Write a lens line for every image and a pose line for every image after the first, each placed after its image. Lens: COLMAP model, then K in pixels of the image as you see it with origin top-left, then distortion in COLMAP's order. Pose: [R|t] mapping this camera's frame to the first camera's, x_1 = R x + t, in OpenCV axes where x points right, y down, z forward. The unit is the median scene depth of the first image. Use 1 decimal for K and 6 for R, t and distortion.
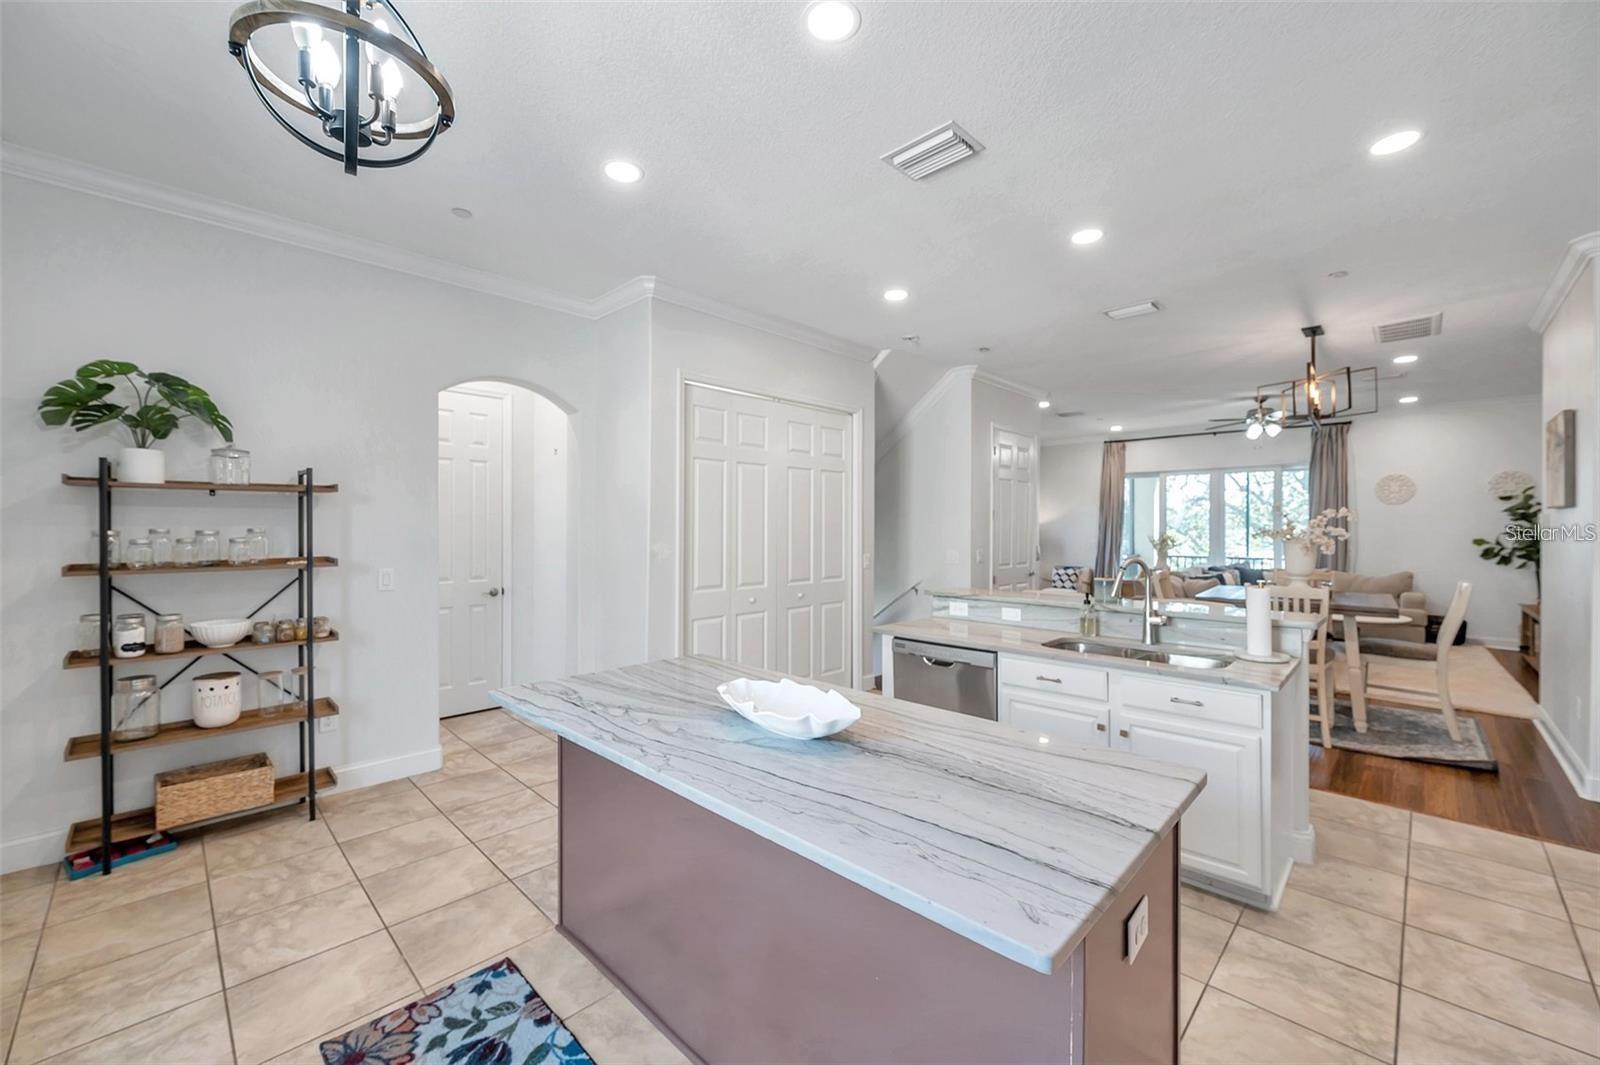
lens RADIAL K [[632.0, 0, 794.5], [0, 632.0, 526.5], [0, 0, 1]] dist [-0.000220, -0.000148]
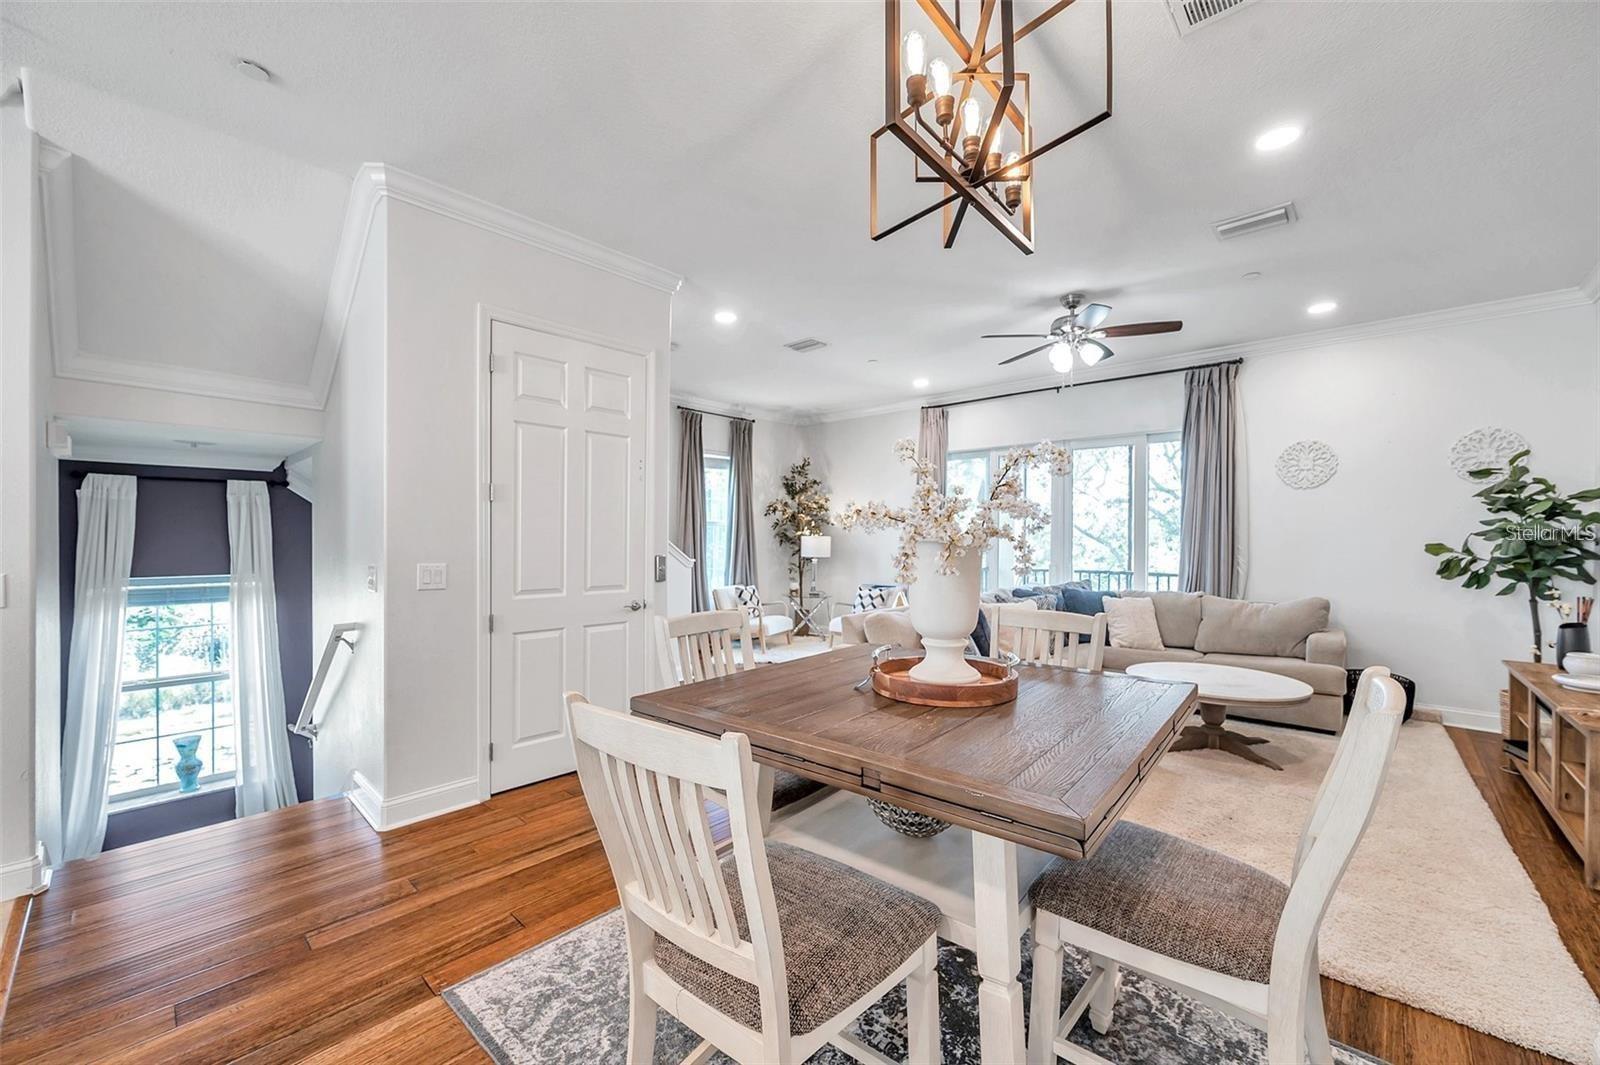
lens RADIAL K [[632.0, 0, 793.3], [0, 632.0, 542.5], [0, 0, 1]] dist [-0.000220, -0.000148]
pose [[0.999304, -0.001874, 0.037254, 0.467200], [0.001461, 0.999937, 0.011115, 0.011282], [-0.037272, -0.011053, 0.999244, 0.437086]]
